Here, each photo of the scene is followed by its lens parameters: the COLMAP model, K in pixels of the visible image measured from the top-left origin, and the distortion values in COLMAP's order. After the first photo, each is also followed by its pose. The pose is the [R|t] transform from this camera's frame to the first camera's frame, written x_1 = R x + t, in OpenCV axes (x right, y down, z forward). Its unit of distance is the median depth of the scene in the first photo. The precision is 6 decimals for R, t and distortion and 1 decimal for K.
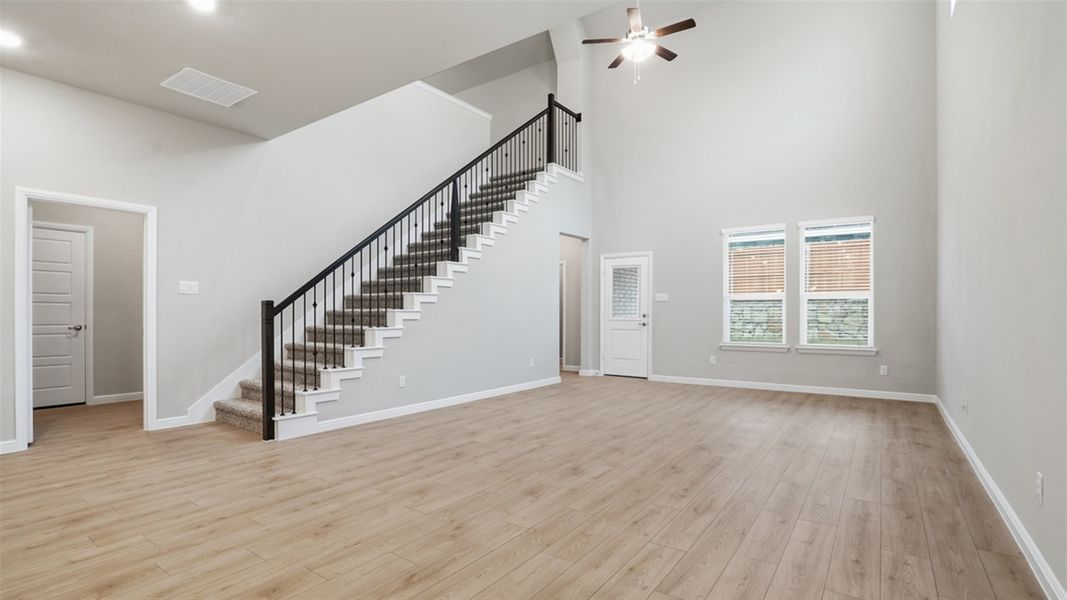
lens RADIAL K [[501.4, 0, 536.1], [0, 501.4, 315.4], [0, 0, 1]] dist [-0.043644, 0.009437]
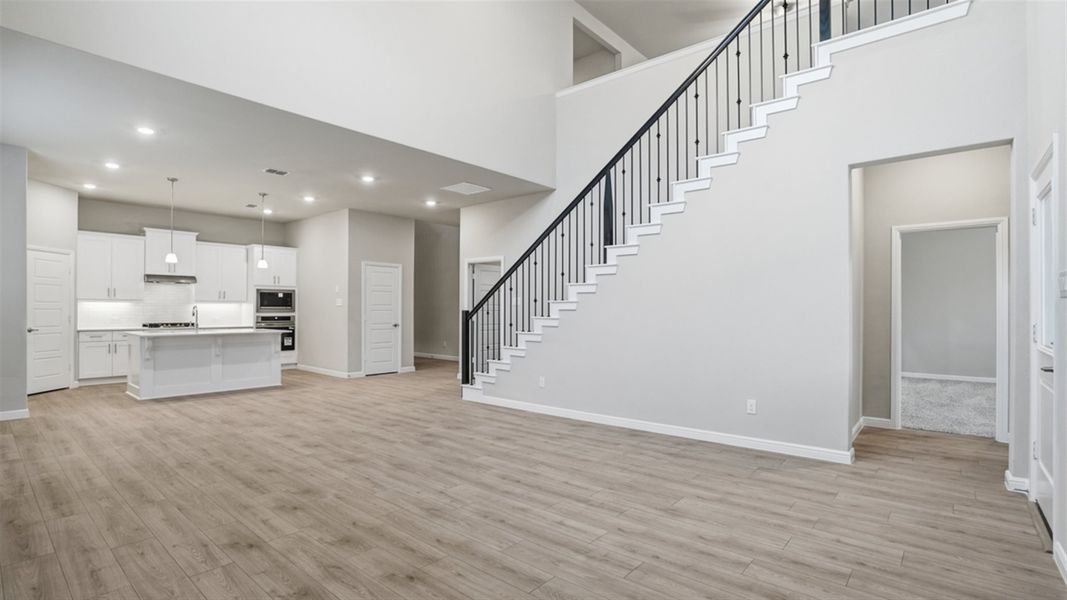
lens RADIAL K [[501.4, 0, 536.6], [0, 501.4, 303.4], [0, 0, 1]] dist [-0.043644, 0.009437]
pose [[-0.090868, -0.017249, -0.995714, 0.970880], [-0.012788, 0.999788, -0.016153, -0.027309], [0.995781, 0.011265, -0.091070, 1.266276]]
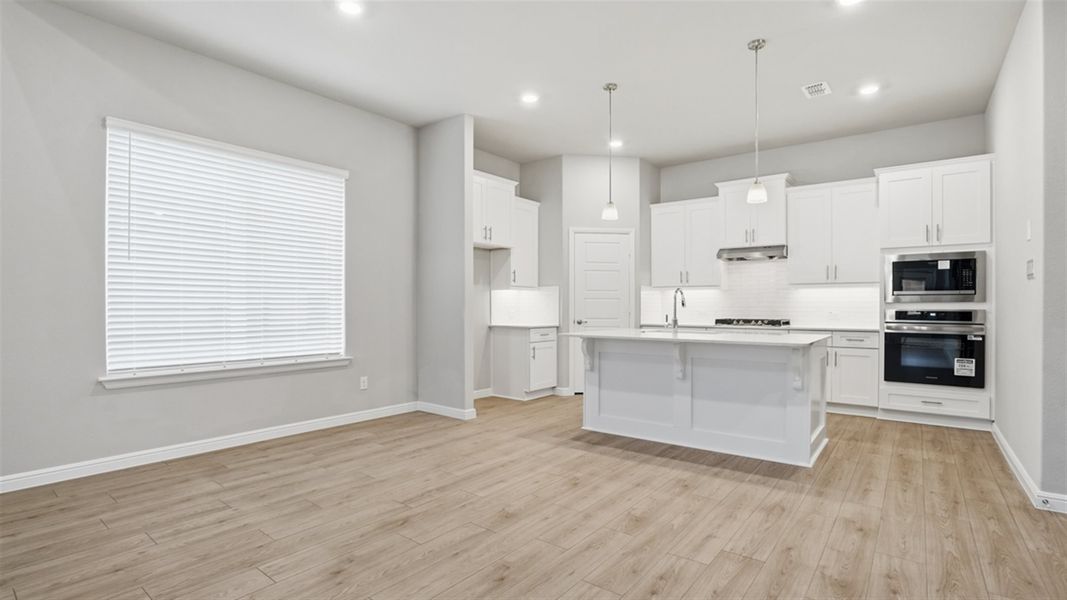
lens RADIAL K [[501.4, 0, 536.2], [0, 501.4, 308.9], [0, 0, 1]] dist [-0.043644, 0.009437]
pose [[-0.998588, -0.004463, 0.052943, -0.289142], [-0.003654, 0.999875, 0.015361, -0.008178], [-0.053005, 0.015146, -0.998479, 0.989273]]
